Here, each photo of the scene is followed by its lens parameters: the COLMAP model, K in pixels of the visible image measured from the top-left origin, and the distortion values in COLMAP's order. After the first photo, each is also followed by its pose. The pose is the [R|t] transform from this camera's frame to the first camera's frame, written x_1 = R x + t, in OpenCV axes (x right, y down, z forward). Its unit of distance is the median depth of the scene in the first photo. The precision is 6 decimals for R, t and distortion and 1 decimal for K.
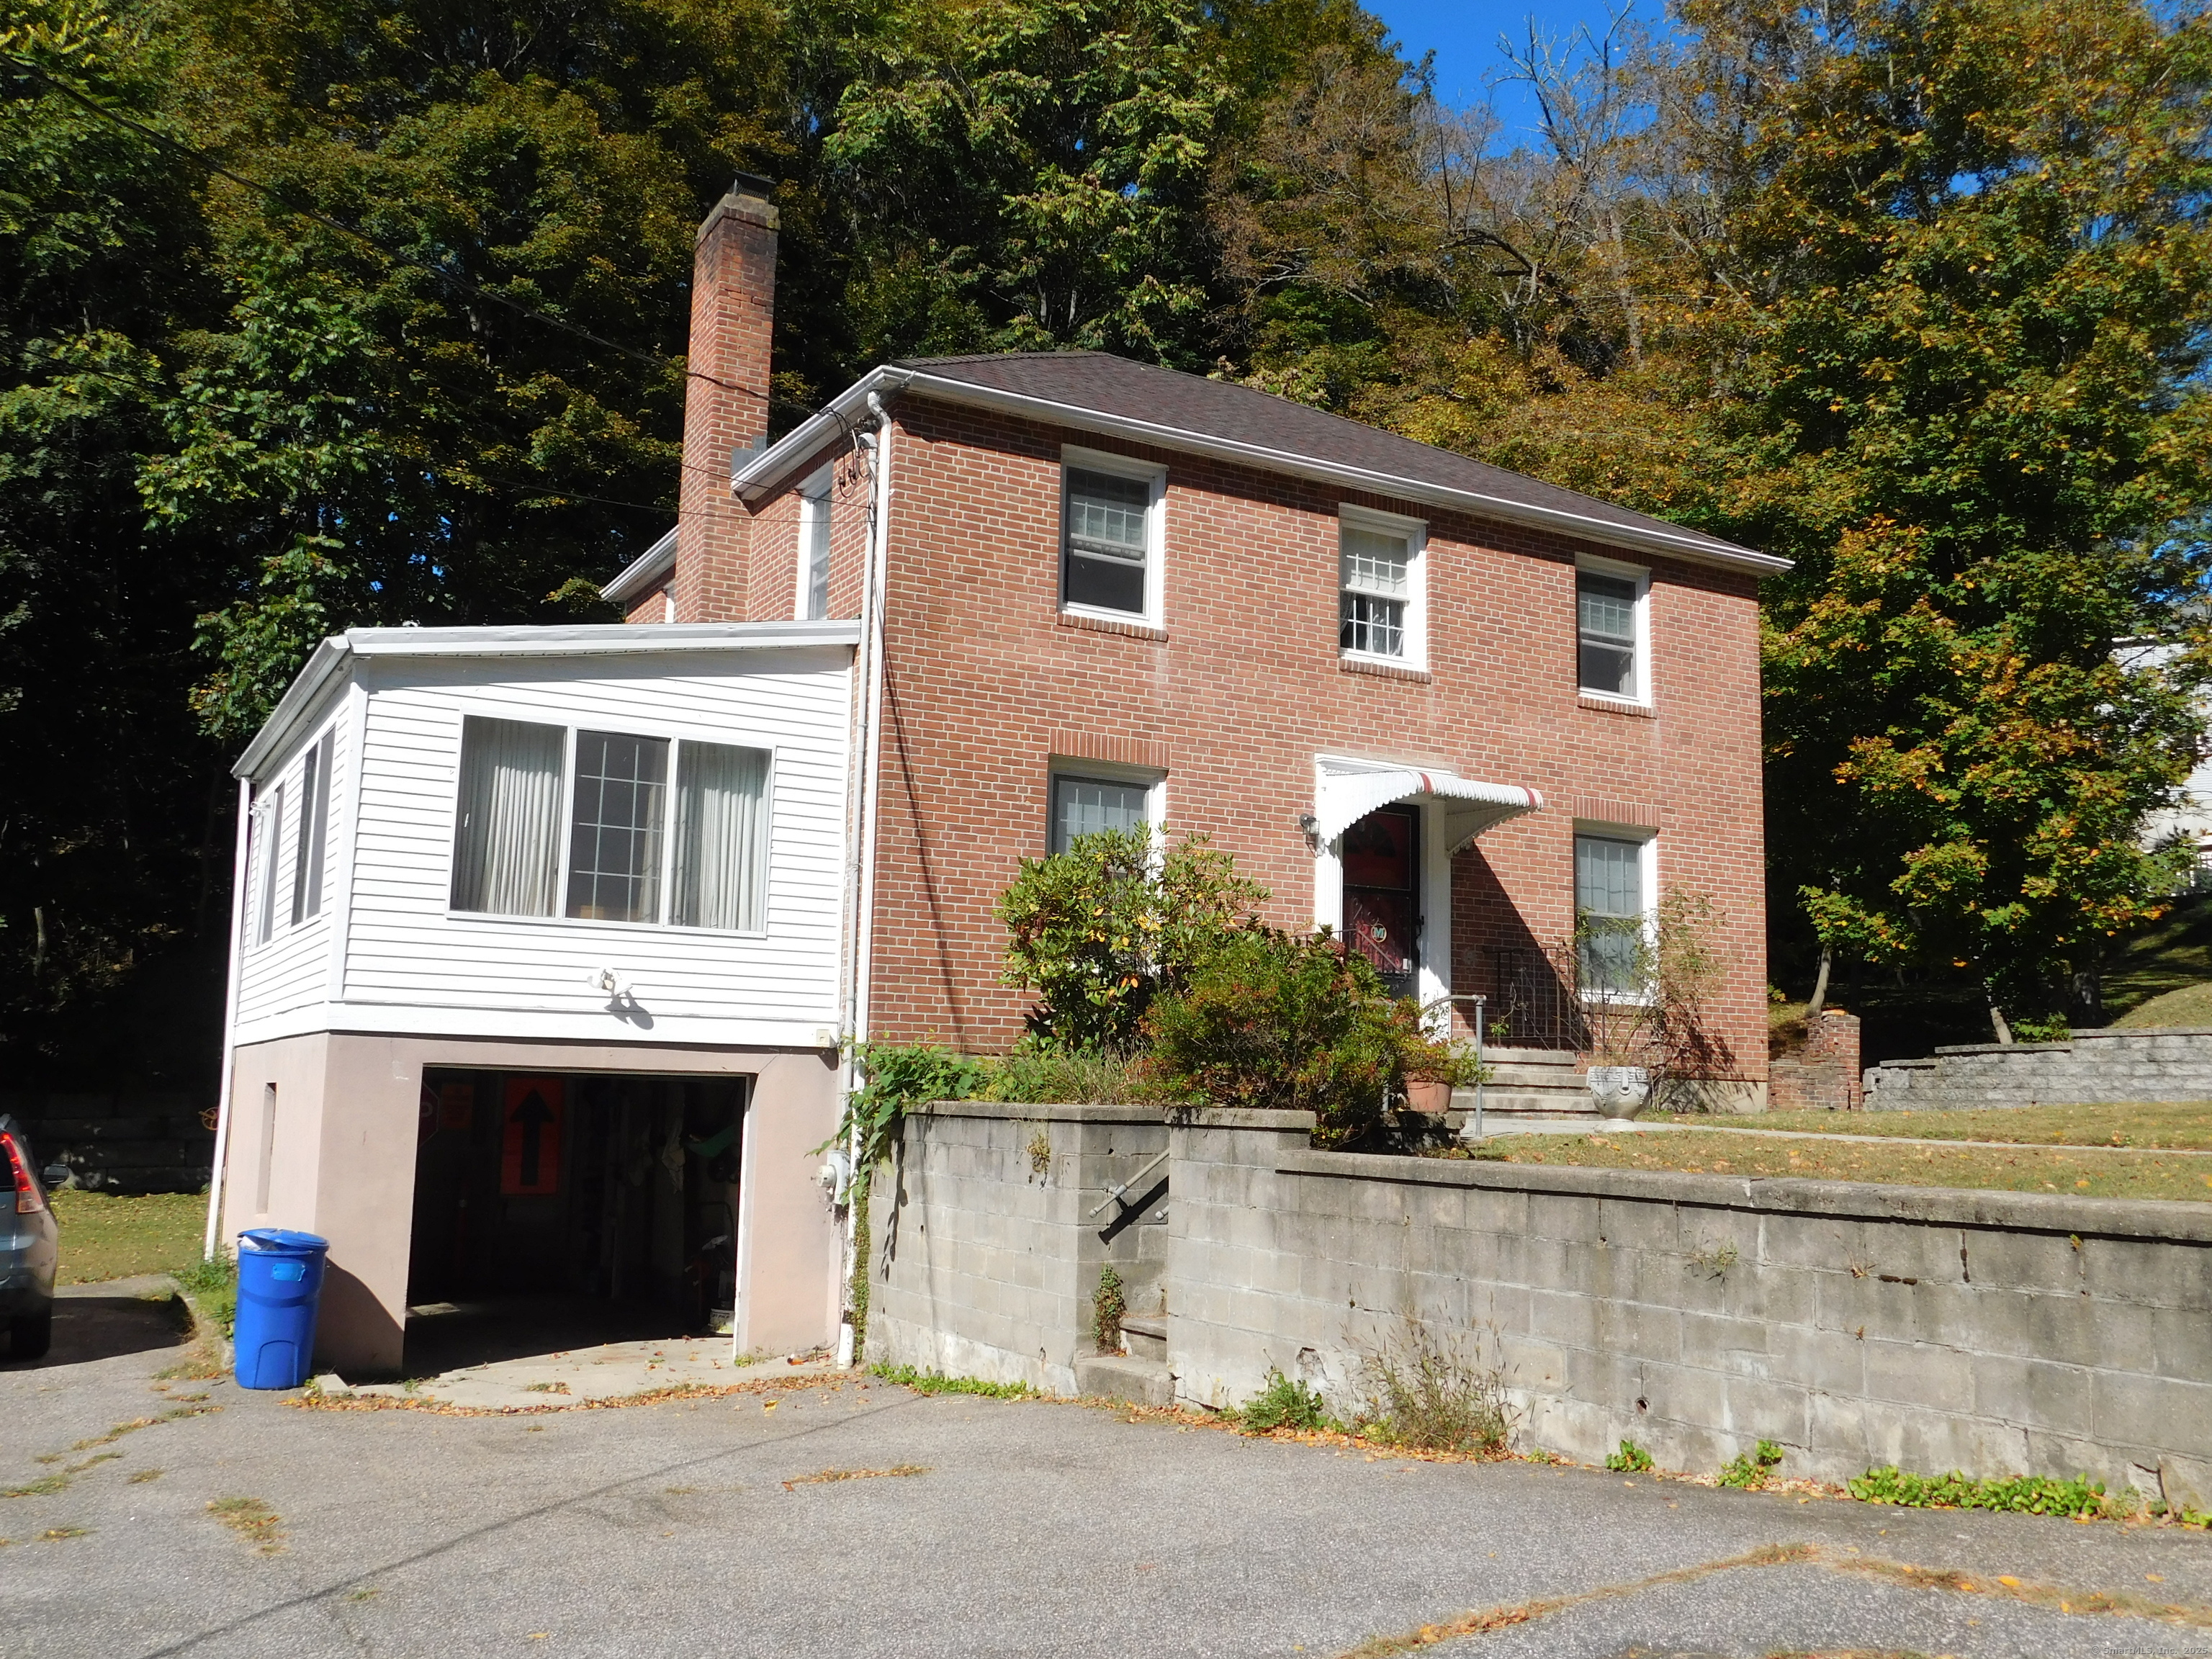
lens RADIAL K [[1966.0, 0, 1106.0], [0, 1966.0, 829.5], [0, 0, 1]] dist [-0.014270, -0.004949]
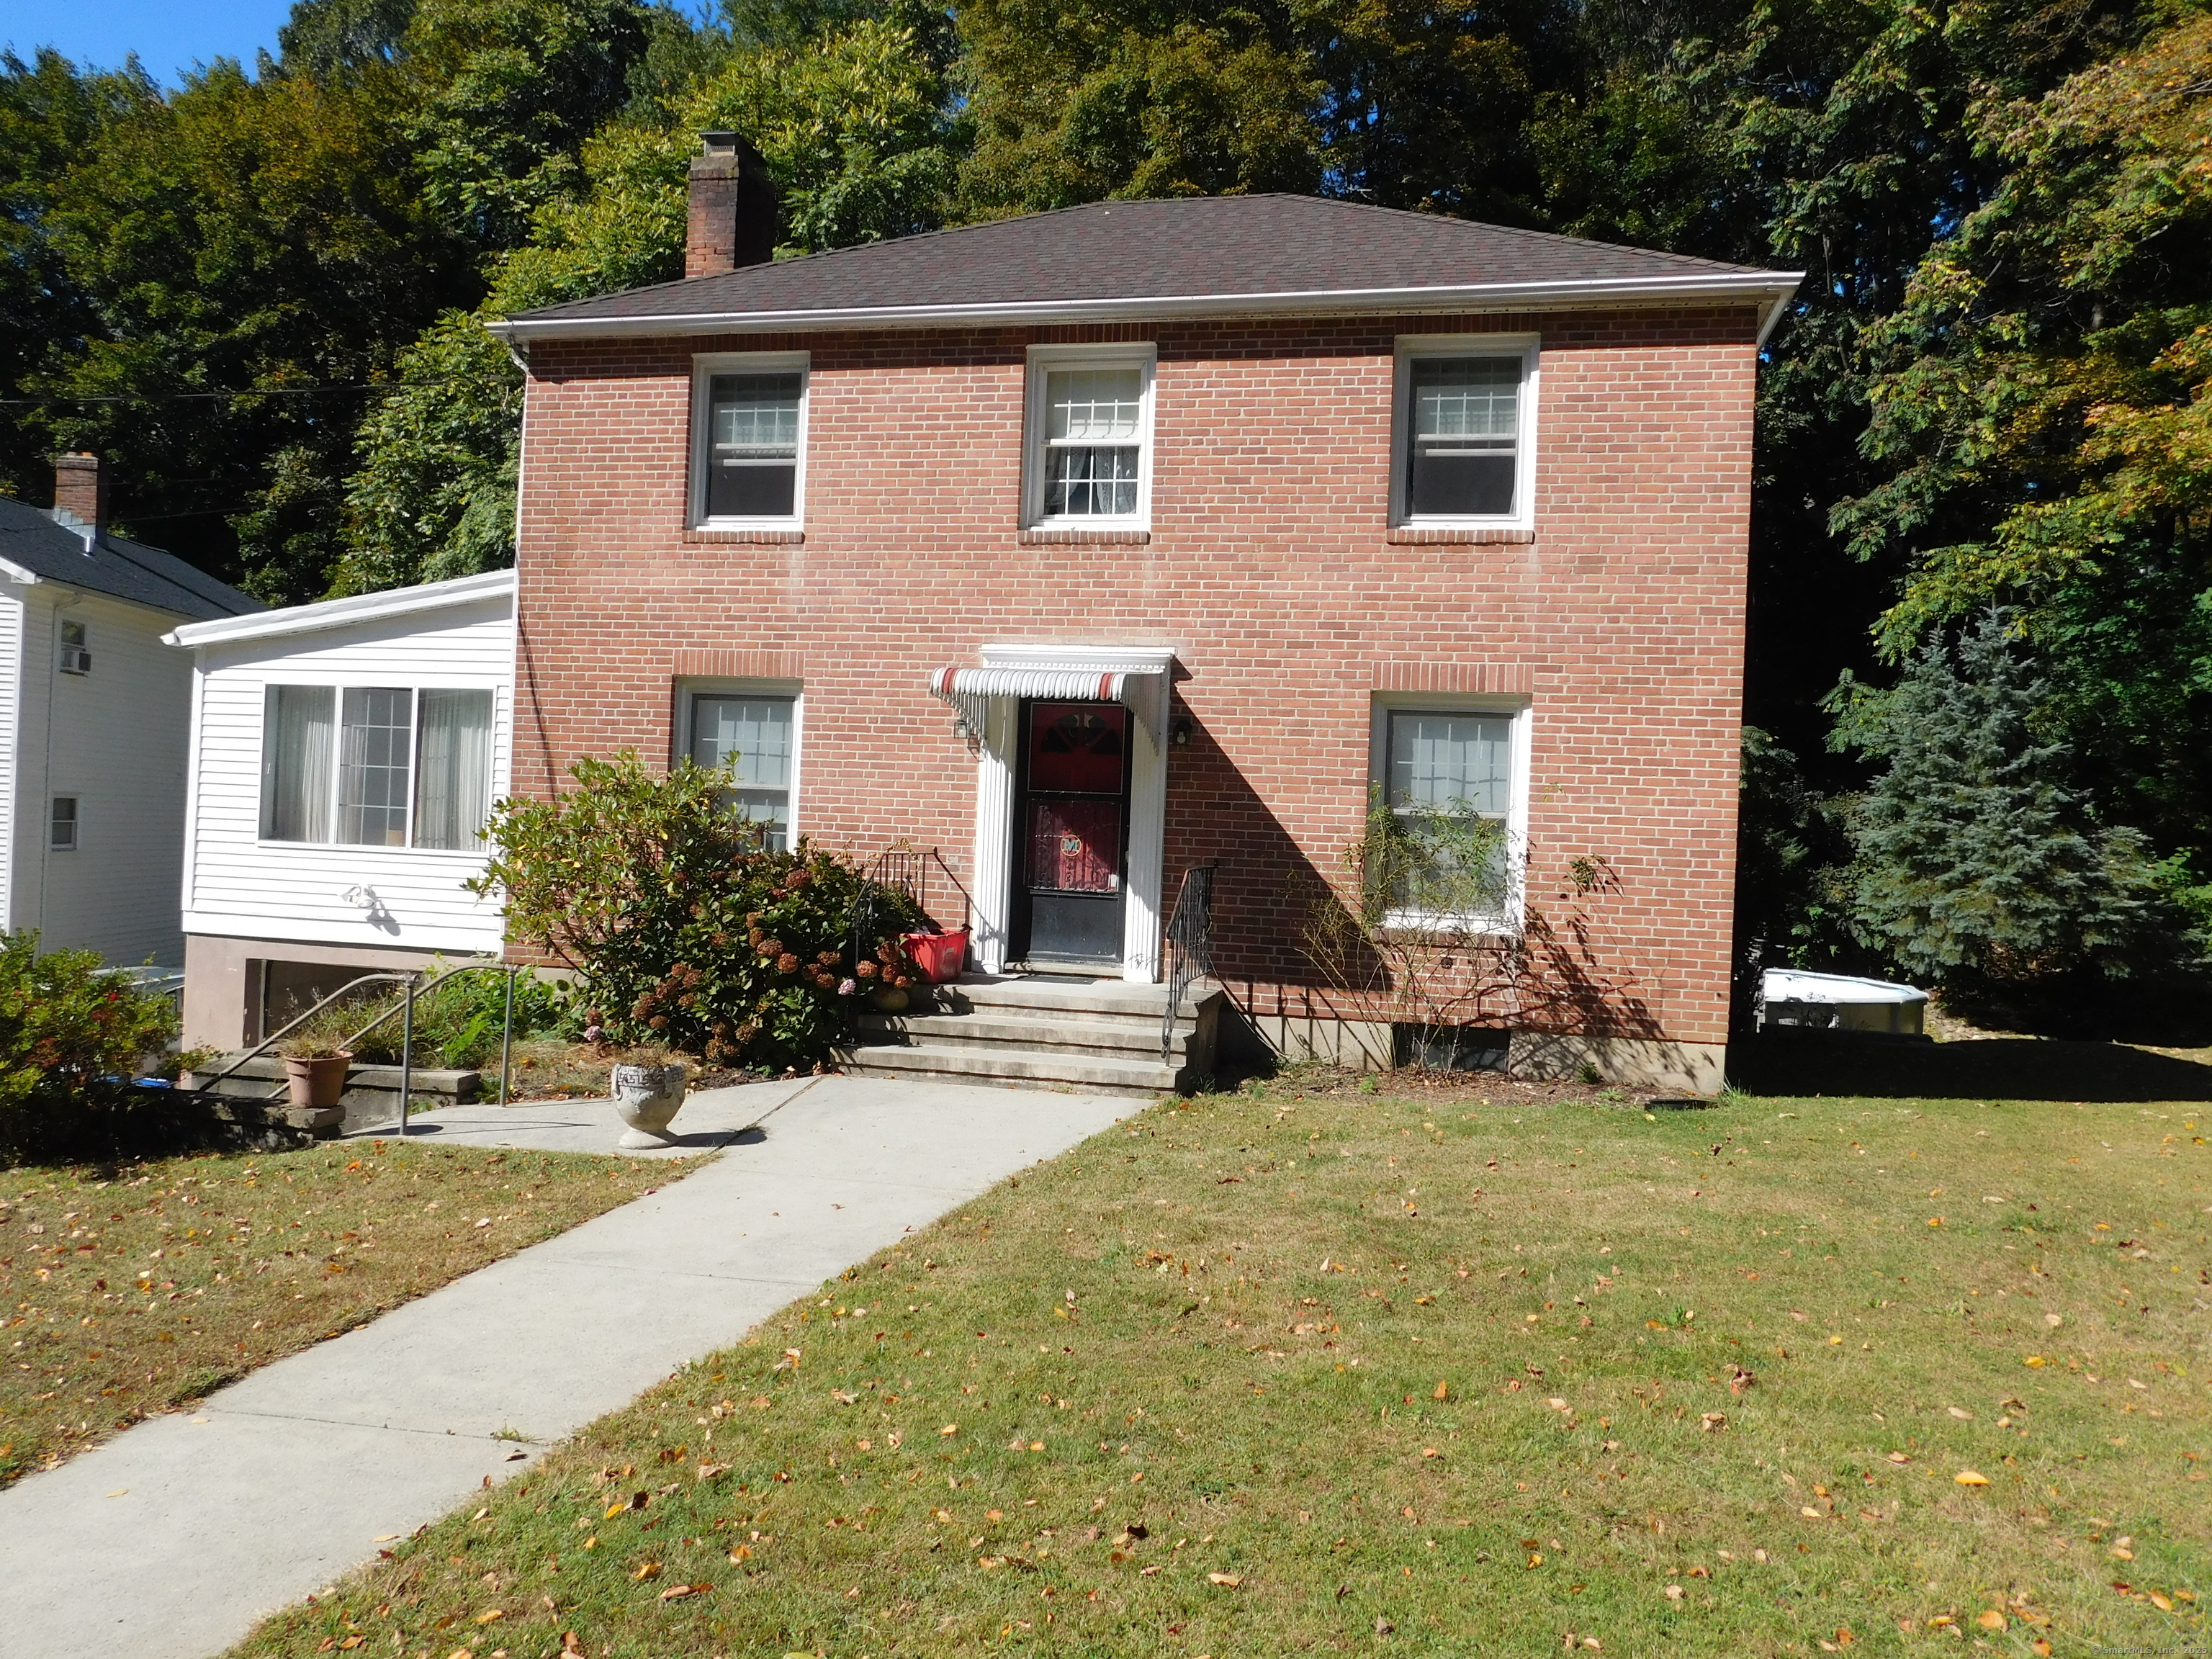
lens RADIAL K [[1651.0, 0, 1106.0], [0, 1651.0, 829.5], [0, 0, 1]] dist [-0.007334, -0.000062]
pose [[0.731190, 0.006664, -0.682142, 0.678075], [0.068223, 0.994225, 0.082841, -0.014330], [0.678754, -0.107110, 0.726512, 0.506771]]
